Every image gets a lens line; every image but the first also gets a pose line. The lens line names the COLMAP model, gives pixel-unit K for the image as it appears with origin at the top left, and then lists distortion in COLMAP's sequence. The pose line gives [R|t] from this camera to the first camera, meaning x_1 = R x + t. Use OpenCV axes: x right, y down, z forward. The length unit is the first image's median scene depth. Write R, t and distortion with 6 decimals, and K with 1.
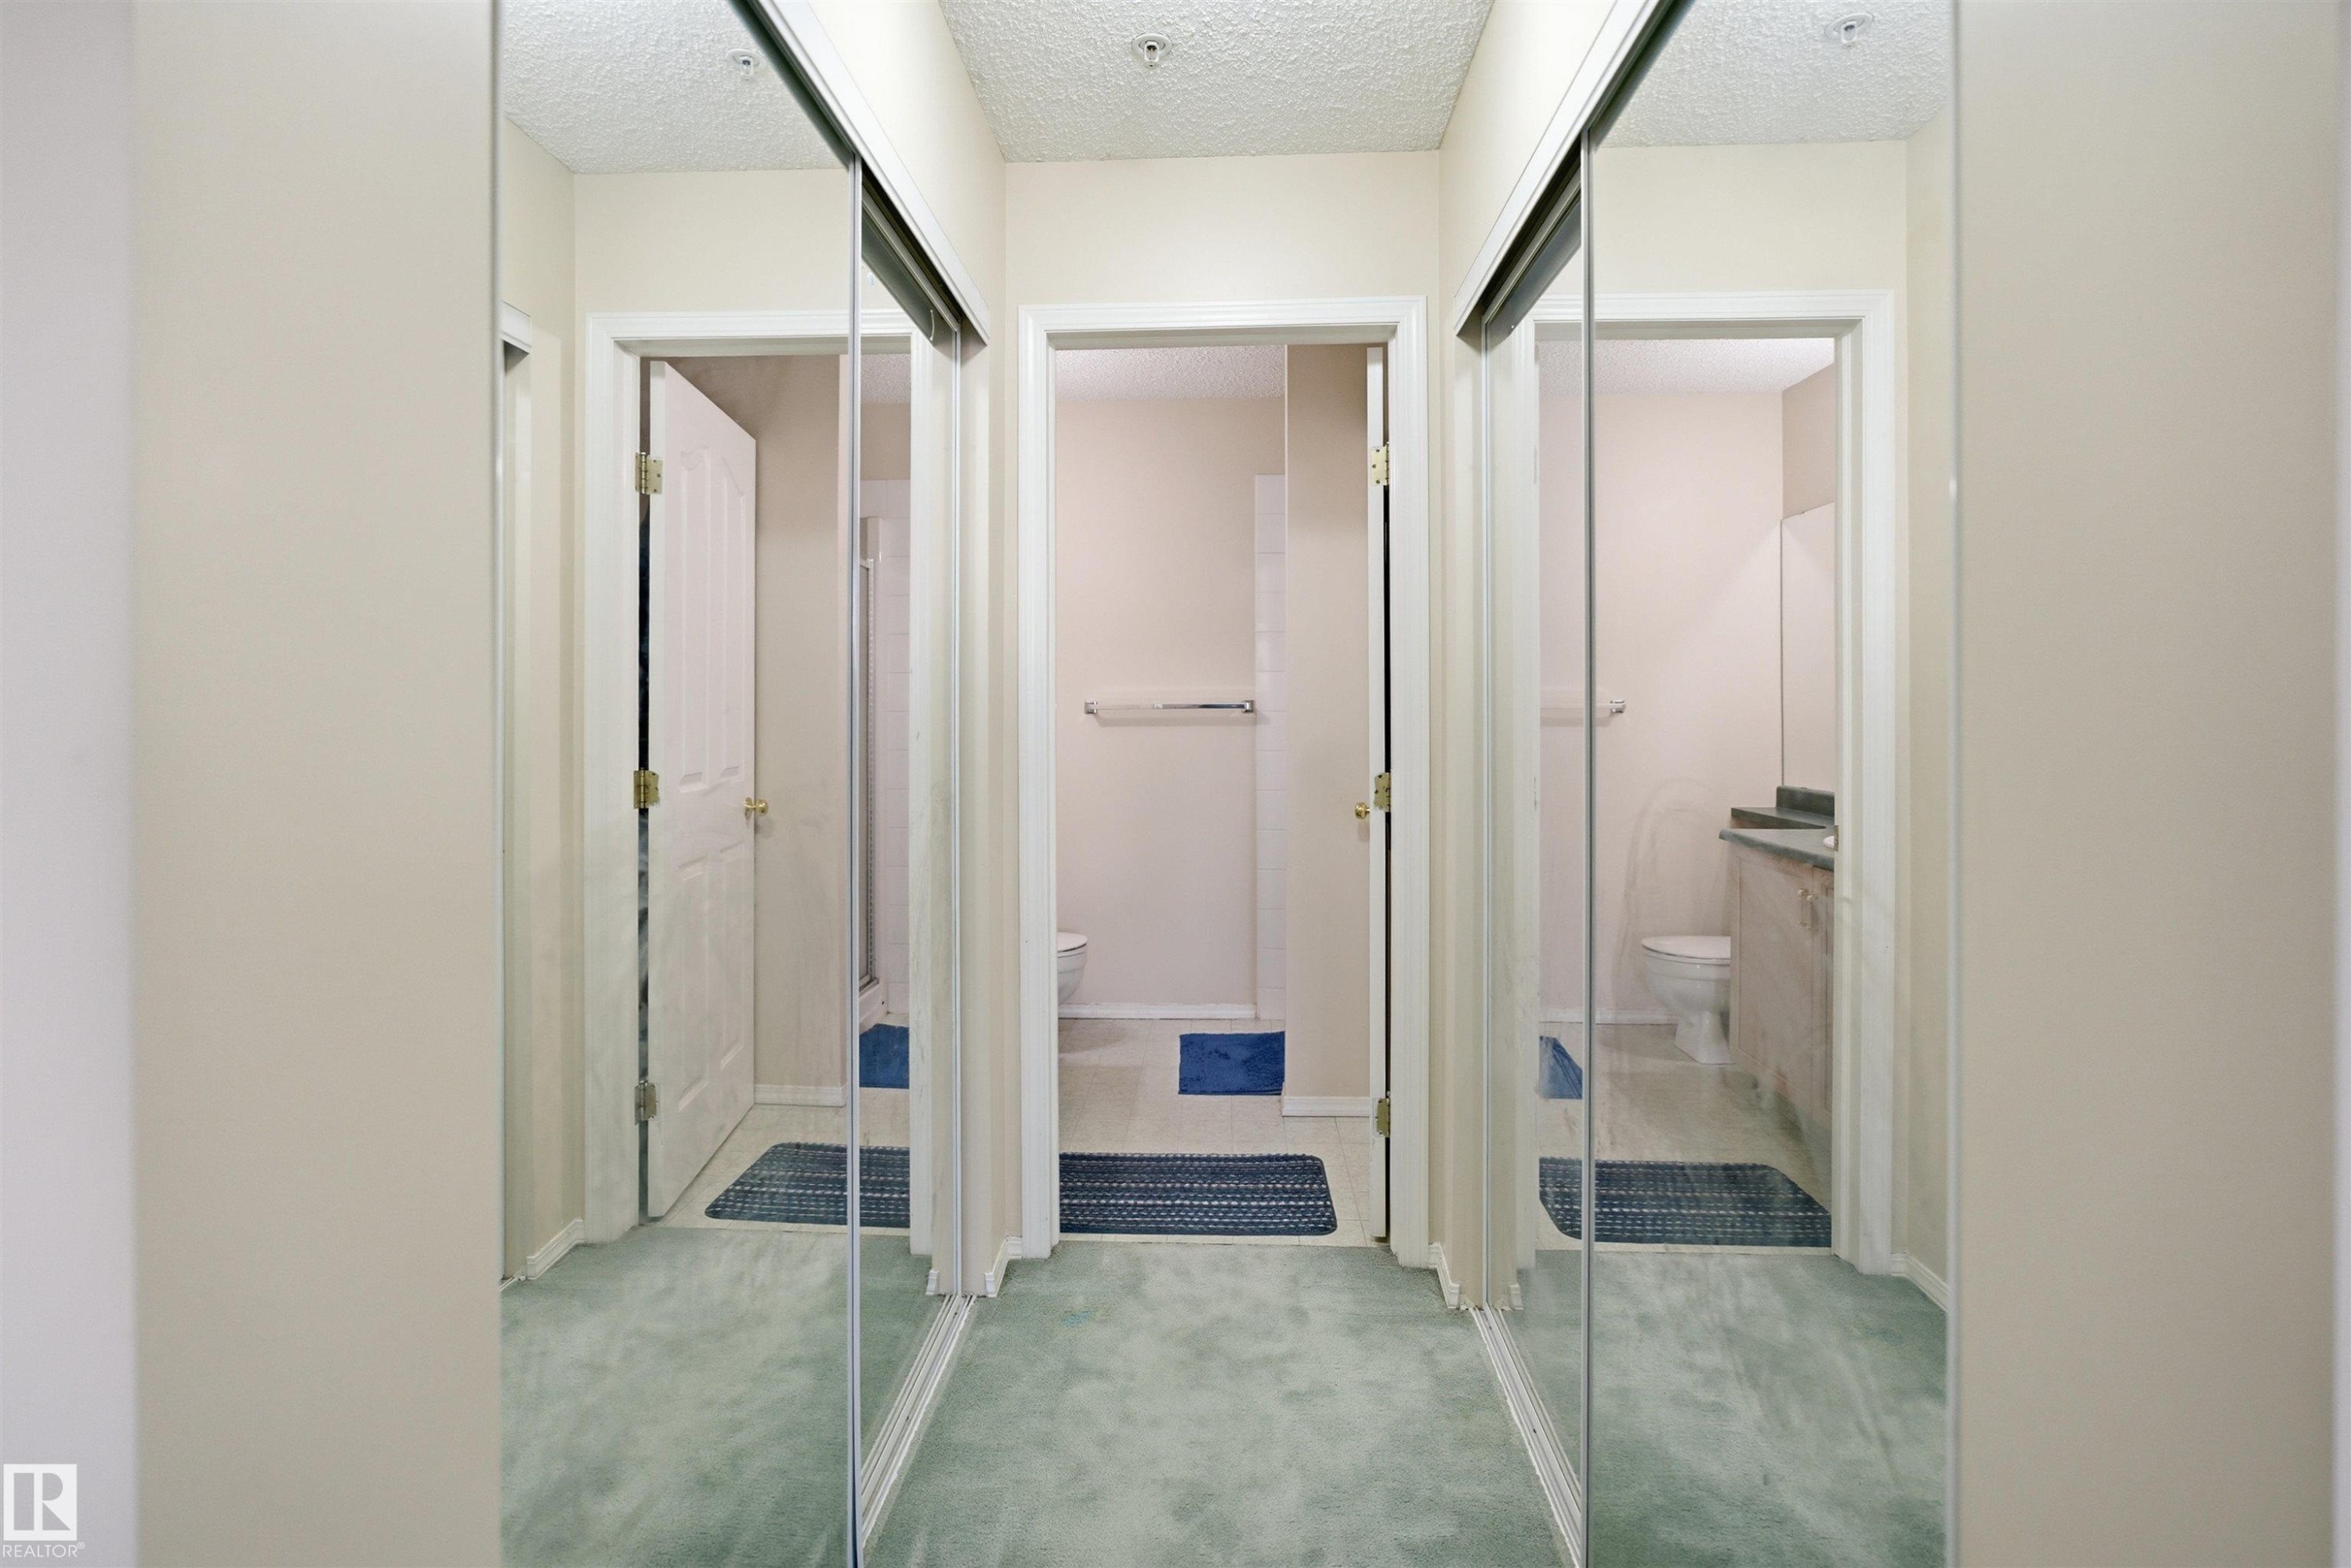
lens RADIAL K [[1093.4, 0, 1177.5], [0, 1093.4, 720.5], [0, 0, 1]] dist [-0.023203, 0.000088]
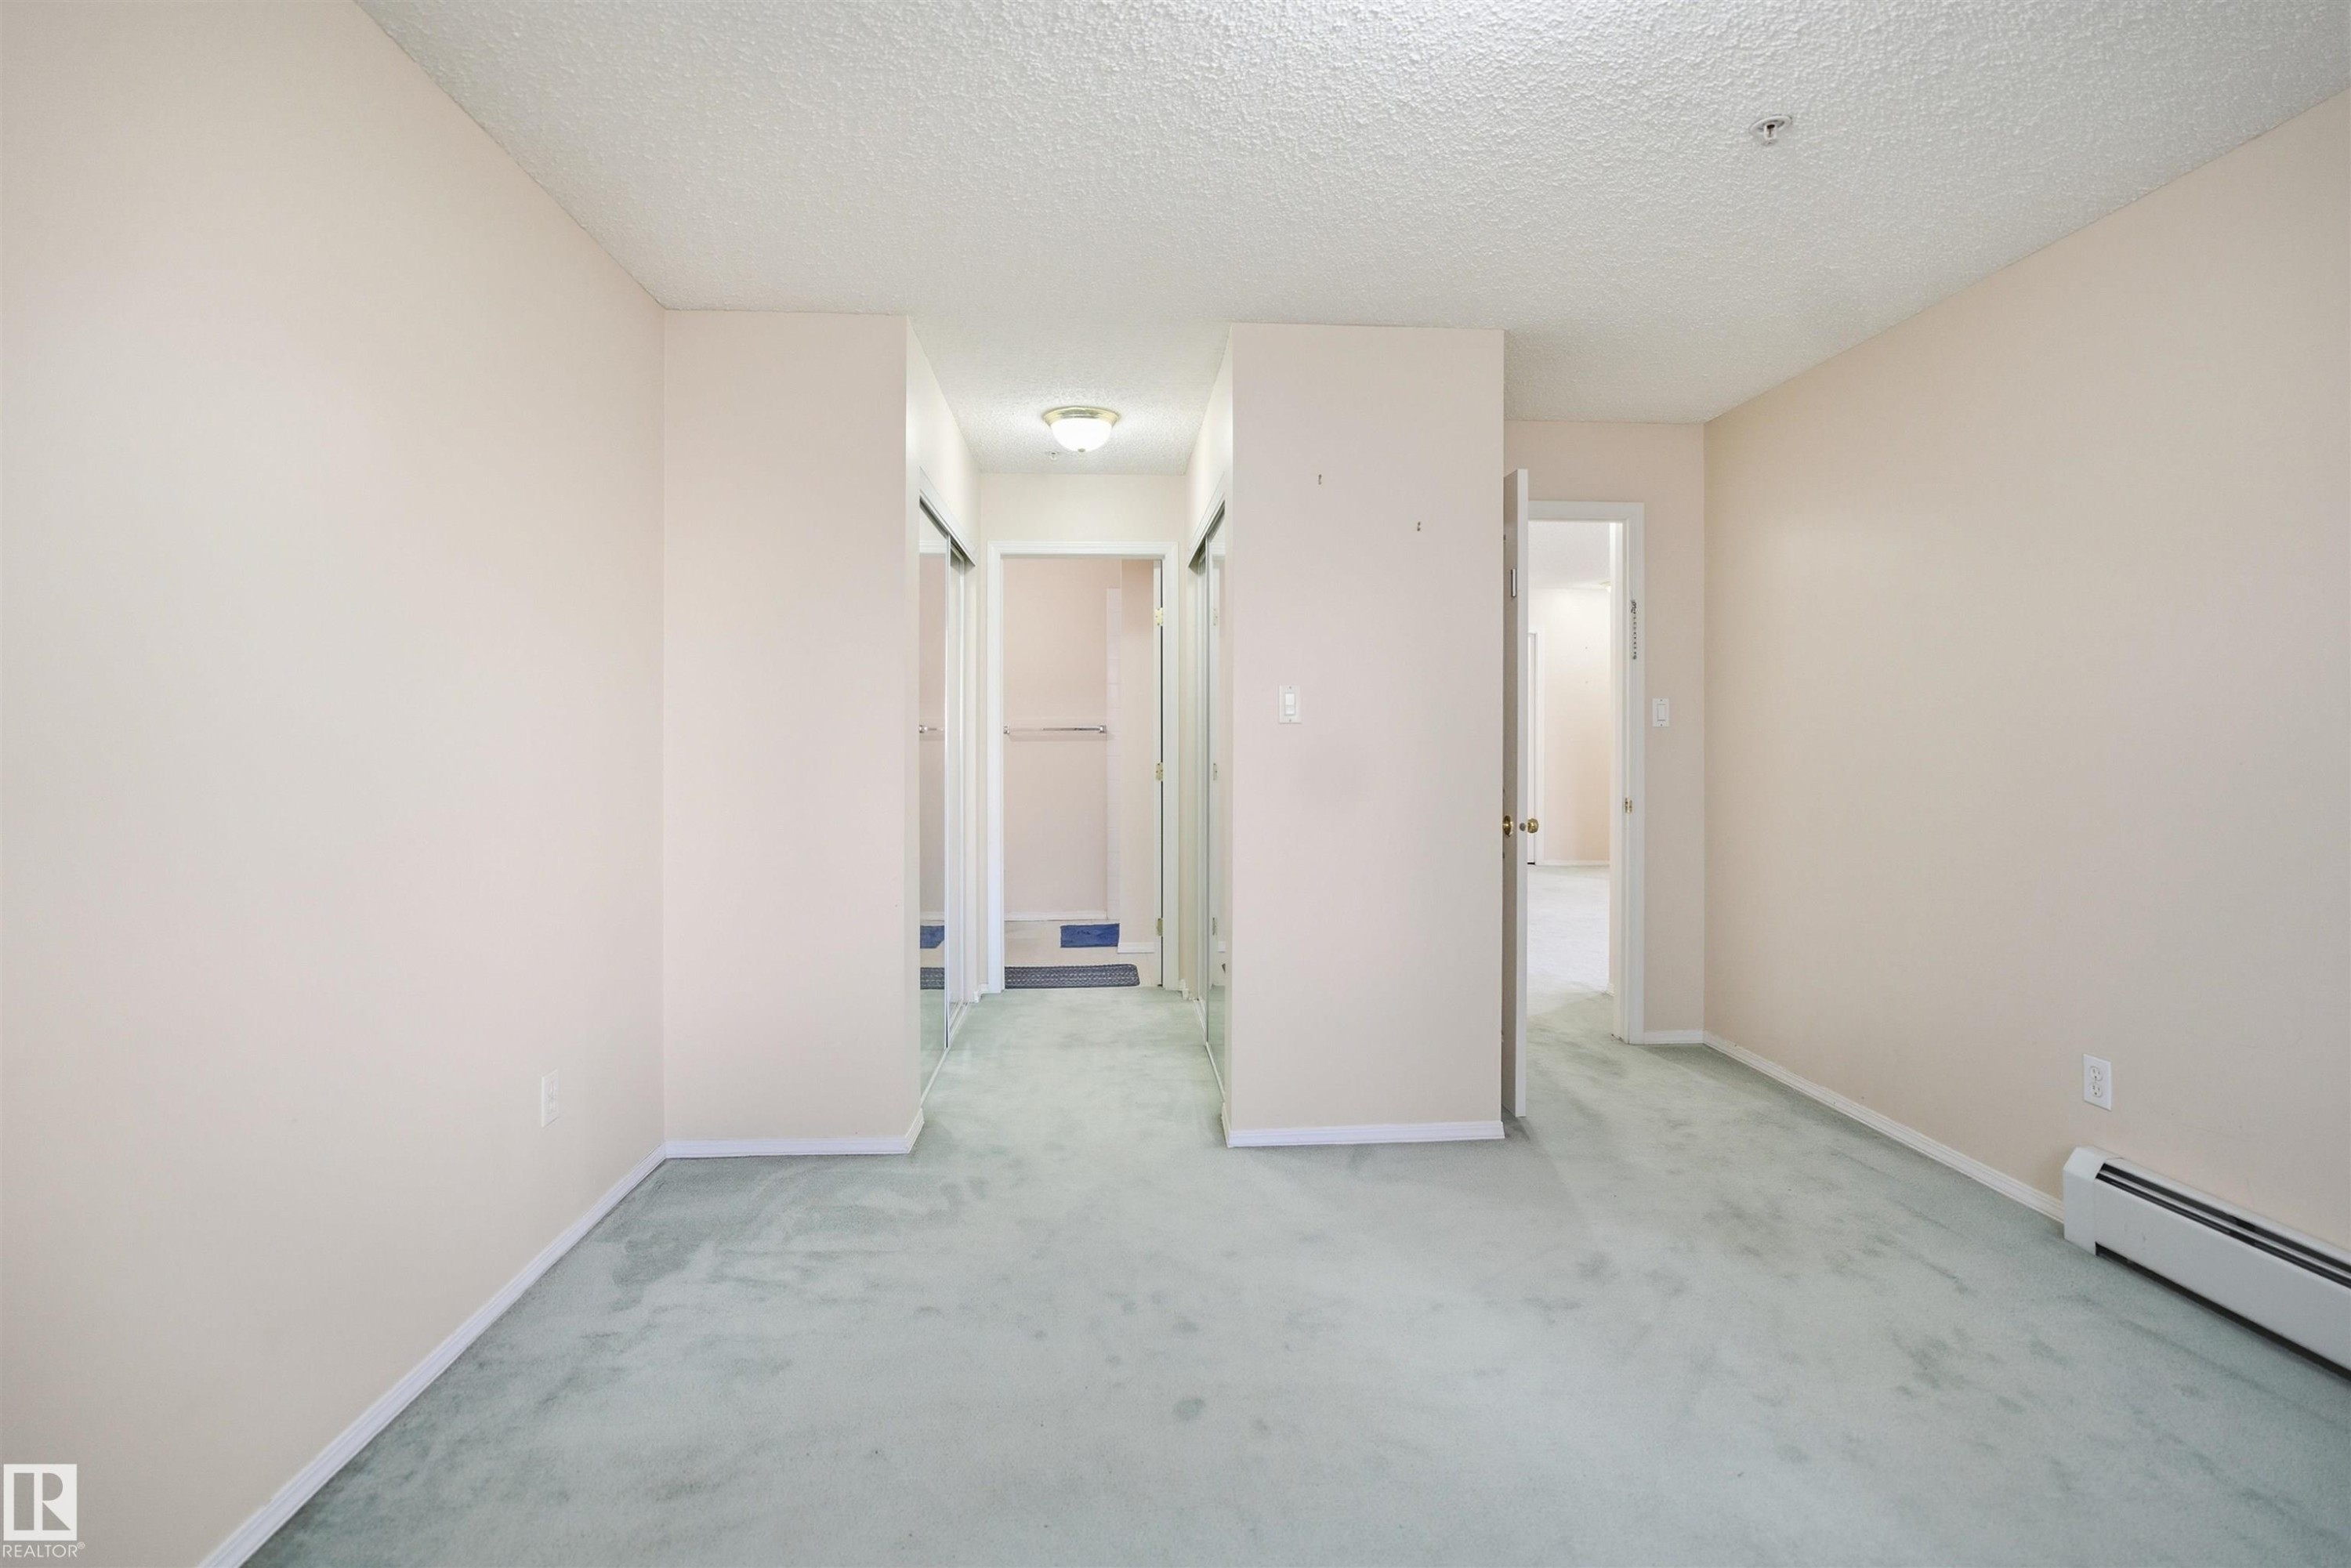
lens RADIAL K [[1093.4, 0, 1177.5], [0, 1093.4, 720.5], [0, 0, 1]] dist [-0.023203, 0.000088]
pose [[0.992720, 0.003281, 0.120401, -0.032747], [-0.001401, 0.999876, -0.015702, -0.001474], [-0.120437, 0.015419, 0.992601, -1.110768]]
